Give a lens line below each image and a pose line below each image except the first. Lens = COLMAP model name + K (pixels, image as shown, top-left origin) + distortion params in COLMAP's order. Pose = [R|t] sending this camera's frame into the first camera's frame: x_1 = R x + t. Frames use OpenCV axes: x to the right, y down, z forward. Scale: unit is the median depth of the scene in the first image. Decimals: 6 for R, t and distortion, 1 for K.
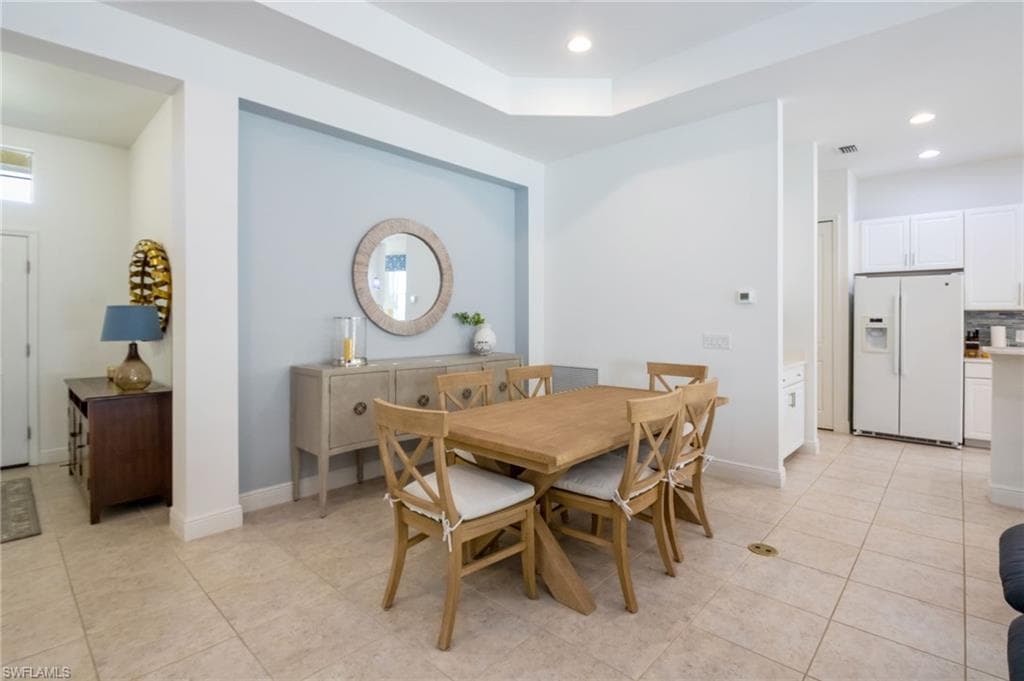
lens RADIAL K [[479.4, 0, 517.3], [0, 479.4, 316.7], [0, 0, 1]] dist [0.012921, -0.009465]
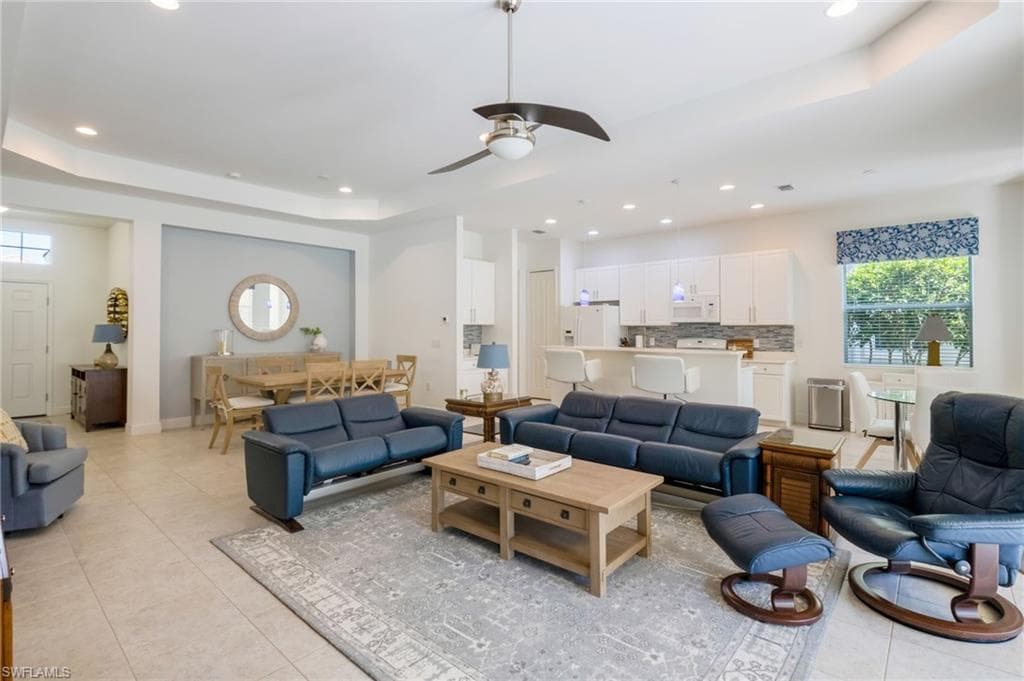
lens RADIAL K [[479.4, 0, 511.6], [0, 479.4, 320.4], [0, 0, 1]] dist [0.012921, -0.009465]
pose [[0.999788, 0.000533, 0.020569, 0.704766], [-0.000204, 0.999872, -0.016003, -0.008212], [-0.020574, 0.015995, 0.999660, -0.872857]]
